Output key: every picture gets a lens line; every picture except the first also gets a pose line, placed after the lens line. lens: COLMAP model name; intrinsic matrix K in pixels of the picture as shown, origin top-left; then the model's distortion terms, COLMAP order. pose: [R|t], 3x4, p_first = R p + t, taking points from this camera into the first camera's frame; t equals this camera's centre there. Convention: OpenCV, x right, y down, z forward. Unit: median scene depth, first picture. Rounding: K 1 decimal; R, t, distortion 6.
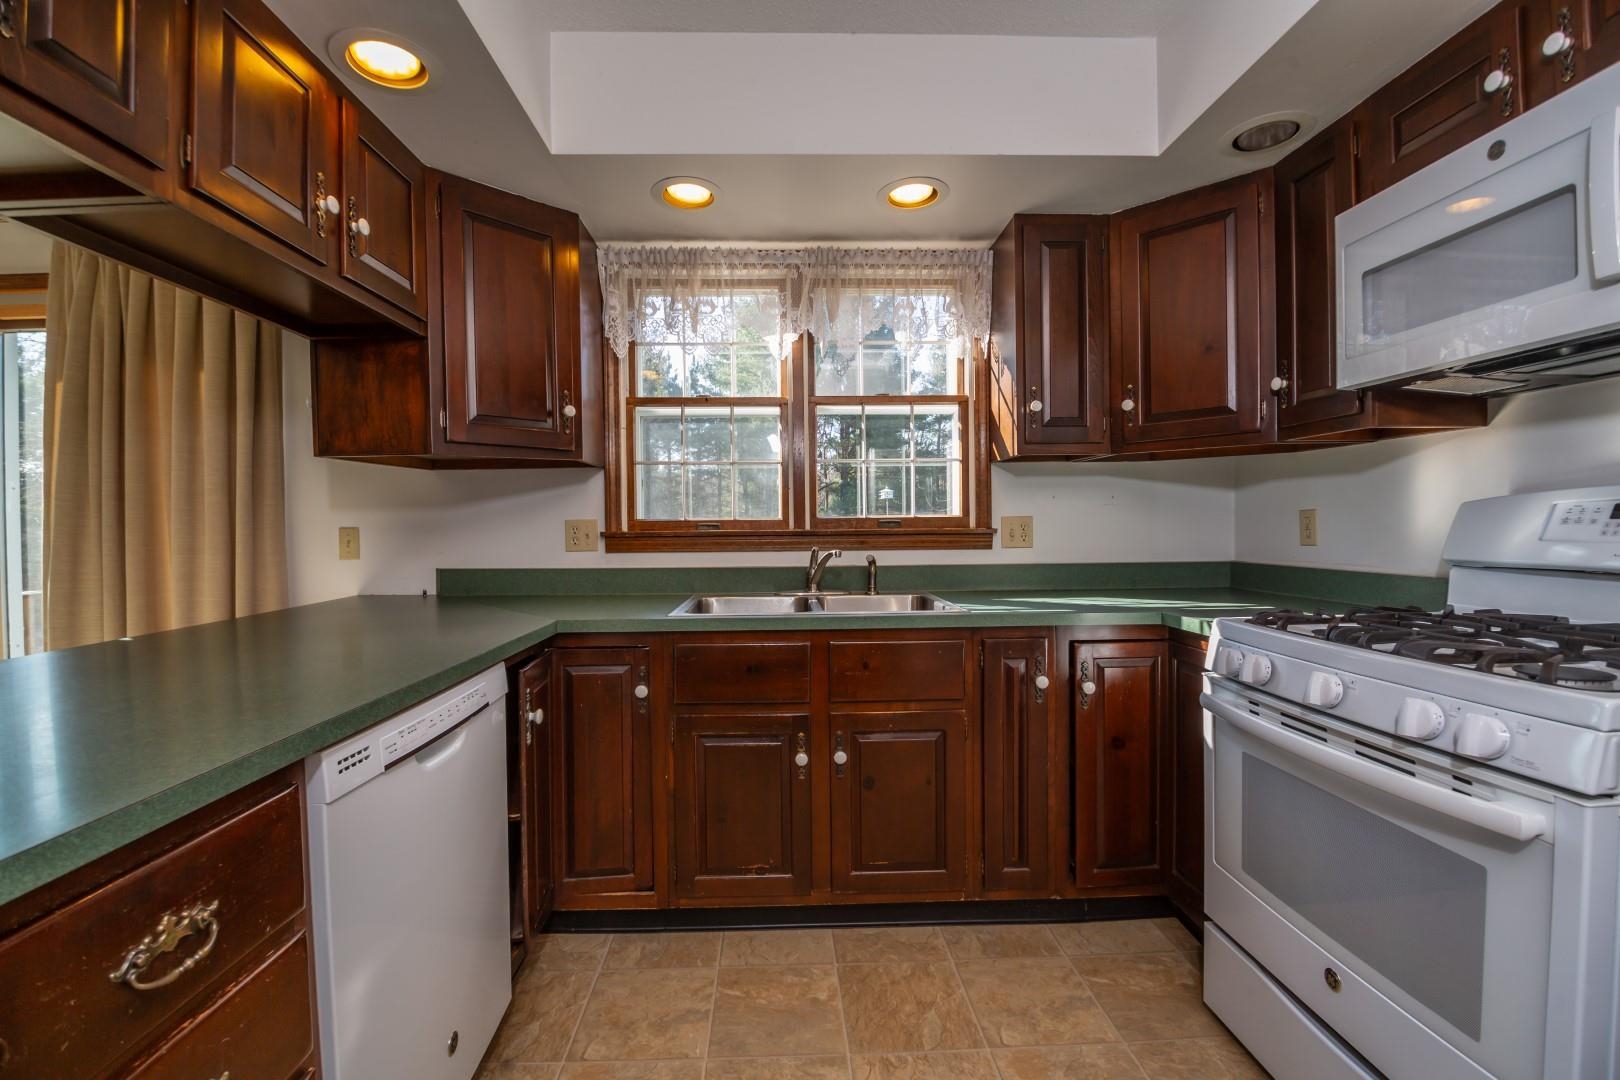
lens RADIAL K [[674.7, 0, 797.7], [0, 674.7, 530.4], [0, 0, 1]] dist [-0.011292, -0.004052]
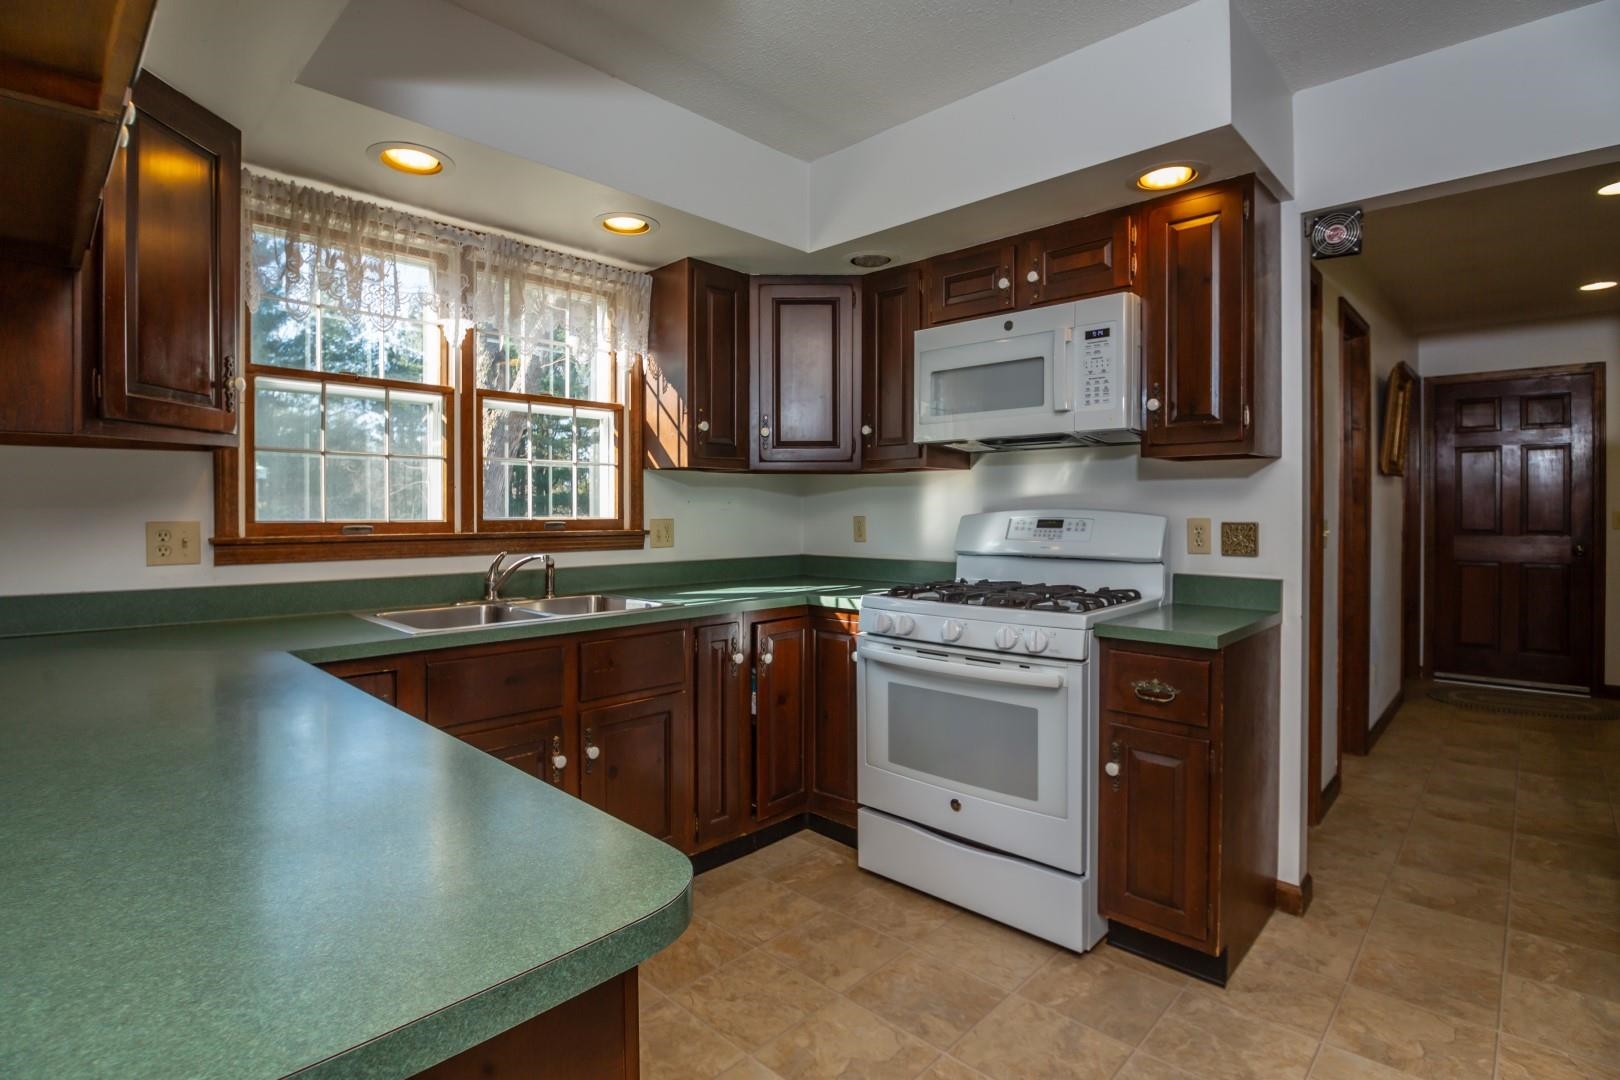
lens RADIAL K [[772.9, 0, 783.2], [0, 772.9, 512.6], [0, 0, 1]] dist [-0.010859, 0.000507]
pose [[0.729403, 0.010505, 0.684004, -0.439245], [-0.001264, 0.999901, -0.014009, -0.015704], [-0.684083, 0.009354, 0.729344, -0.065432]]
